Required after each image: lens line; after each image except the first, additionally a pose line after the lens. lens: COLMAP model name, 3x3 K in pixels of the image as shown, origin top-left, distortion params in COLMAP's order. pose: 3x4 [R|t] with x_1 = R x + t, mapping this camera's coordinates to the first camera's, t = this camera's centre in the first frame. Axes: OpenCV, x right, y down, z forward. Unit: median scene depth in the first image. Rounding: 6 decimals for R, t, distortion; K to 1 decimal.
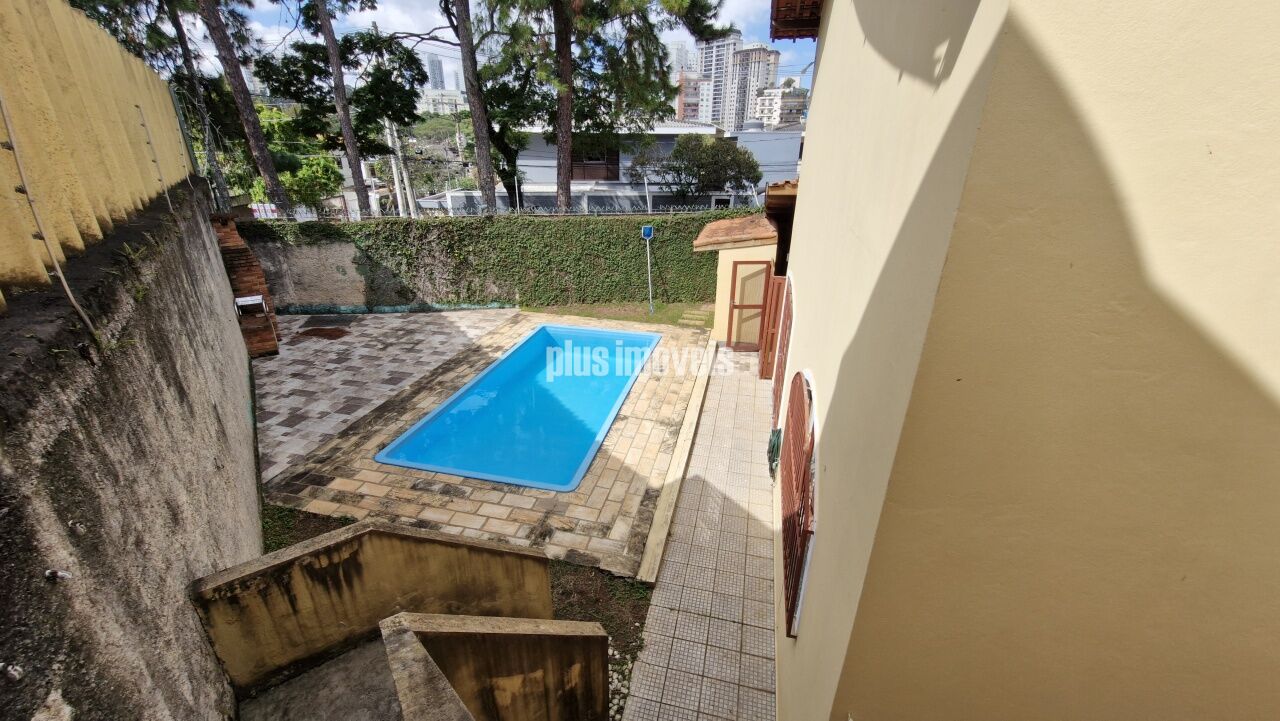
lens RADIAL K [[505.0, 0, 634.8], [0, 505.0, 362.6], [0, 0, 1]] dist [0.003822, -0.001129]
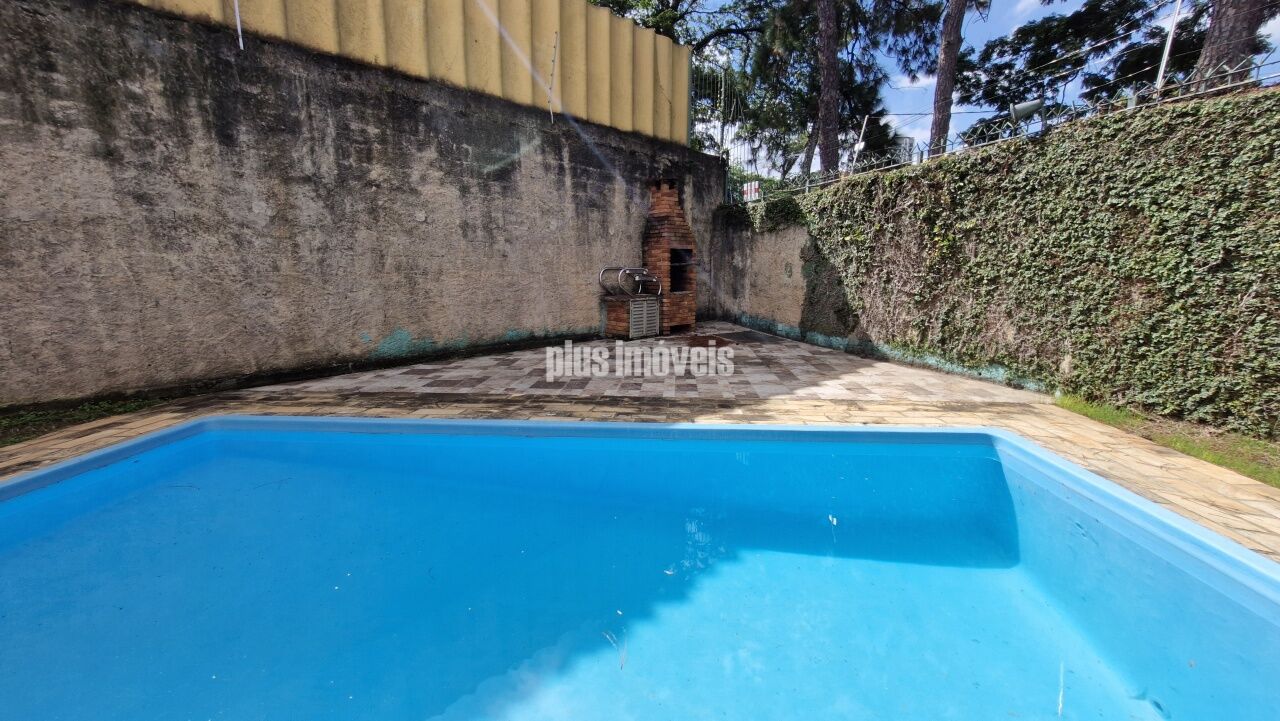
lens RADIAL K [[505.0, 0, 633.3], [0, 505.0, 360.4], [0, 0, 1]] dist [0.003822, -0.001129]
pose [[0.153379, 0.167309, -0.973901, 0.055539], [-0.386436, 0.917232, 0.096714, -0.059778], [0.909474, 0.361516, 0.205338, 0.740393]]
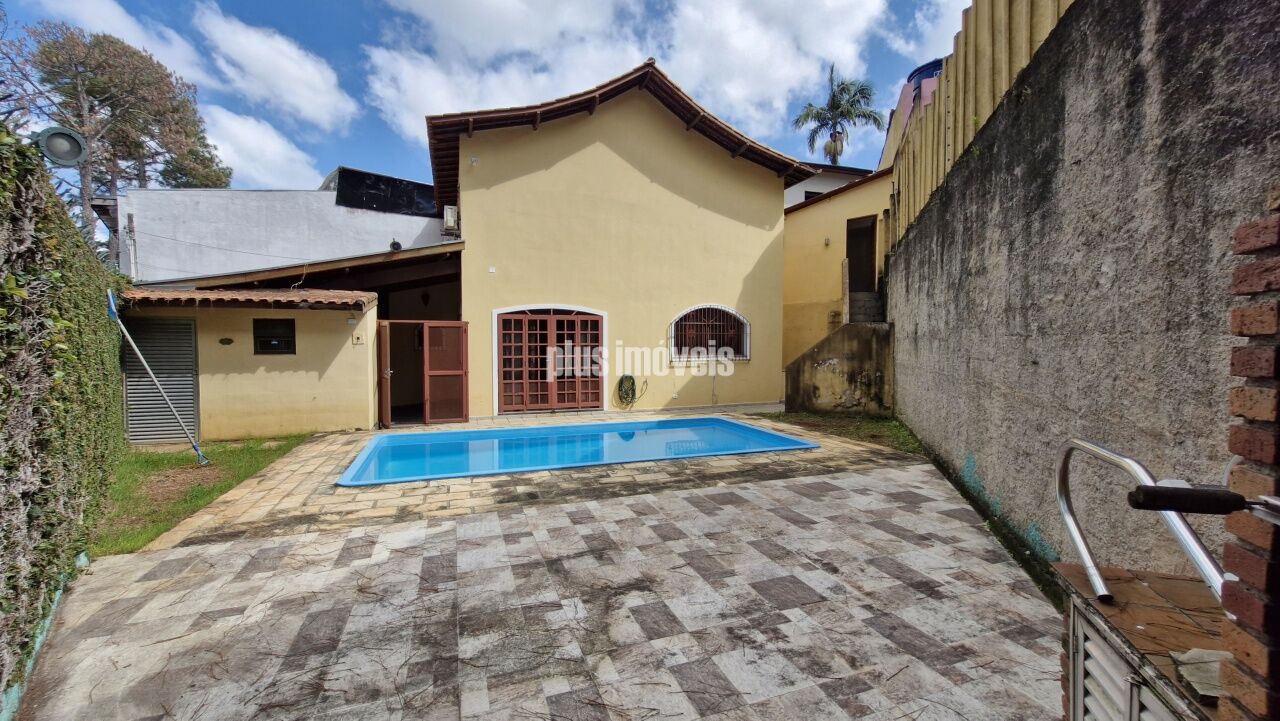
lens RADIAL K [[505.0, 0, 636.7], [0, 505.0, 361.5], [0, 0, 1]] dist [0.003822, -0.001129]
pose [[-0.552661, -0.042479, 0.832323, -0.651915], [0.326542, 0.907810, 0.263155, -0.195374], [-0.766770, 0.417224, -0.487840, 0.971522]]
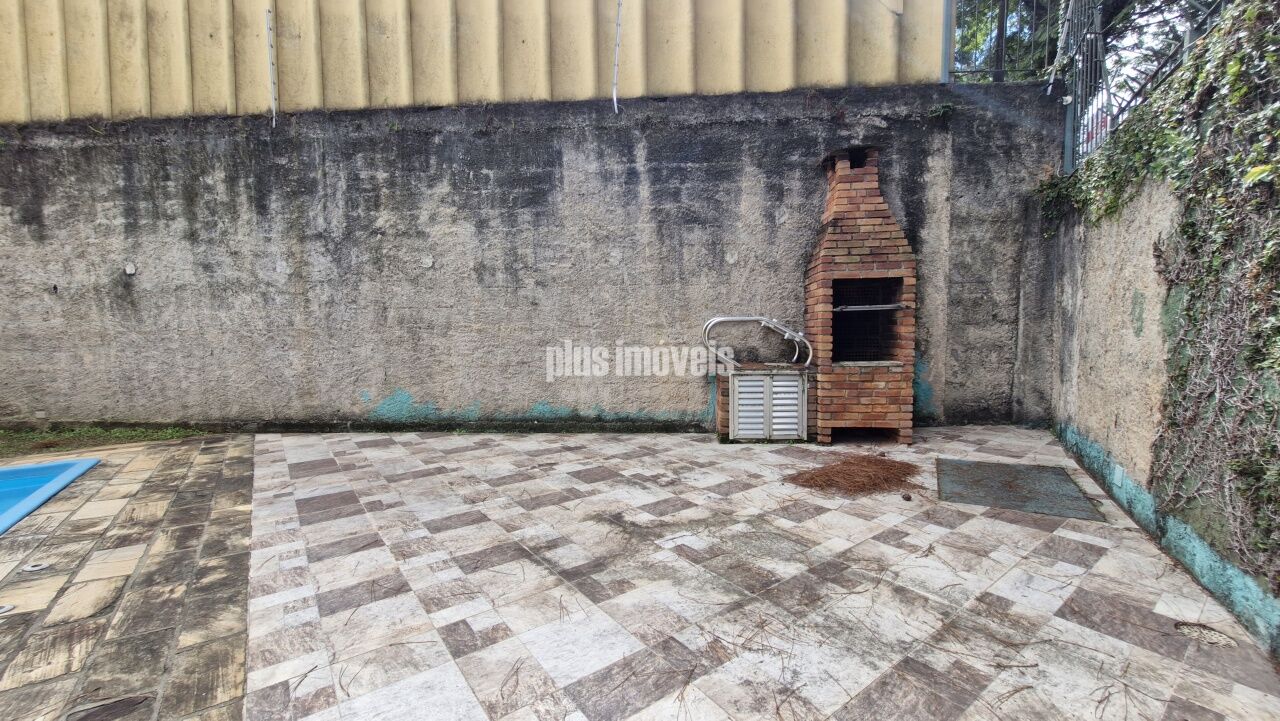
lens RADIAL K [[505.0, 0, 632.0], [0, 505.0, 361.1], [0, 0, 1]] dist [0.003822, -0.001129]
pose [[-0.644435, 0.048789, -0.763101, -0.270537], [-0.297688, 0.903223, 0.309144, -0.169942], [0.704333, 0.426389, -0.567545, 1.004508]]
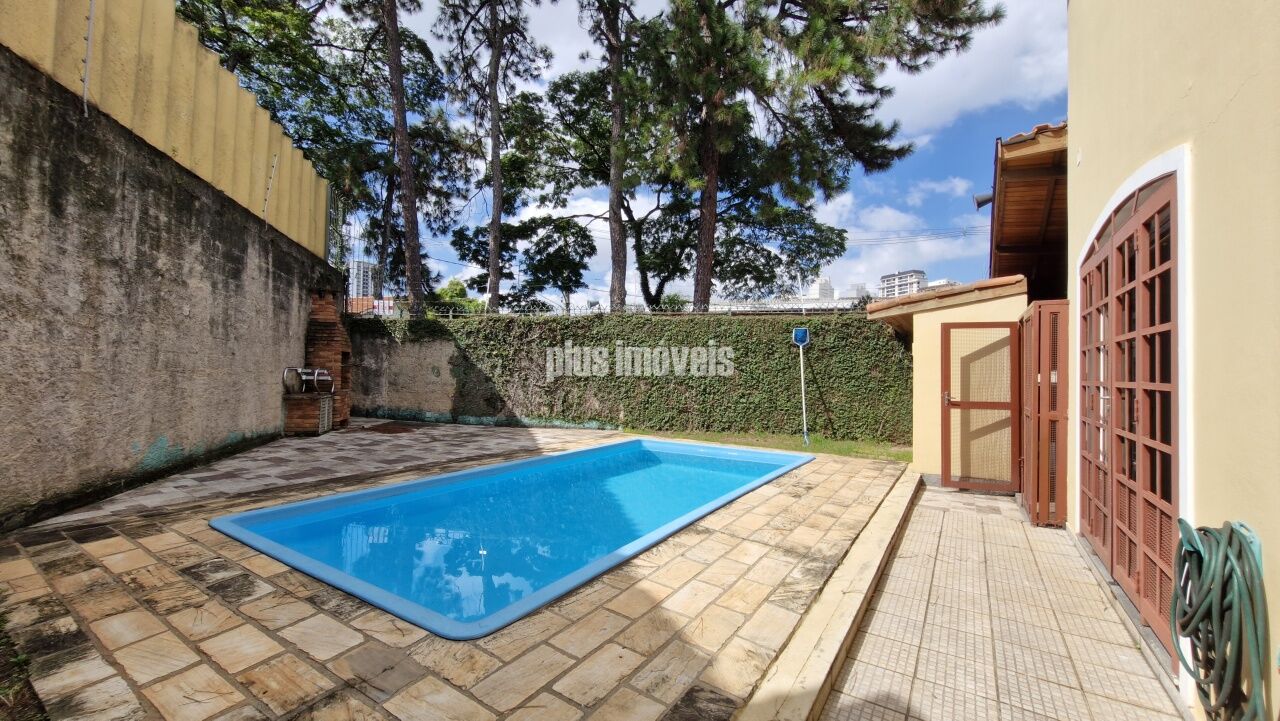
lens RADIAL K [[505.0, 0, 632.8], [0, 505.0, 362.0], [0, 0, 1]] dist [0.003822, -0.001129]
pose [[0.940342, -0.000476, -0.340231, 0.049448], [-0.142028, 0.908152, -0.393812, 0.106590], [0.309169, 0.418640, 0.853906, 0.349705]]
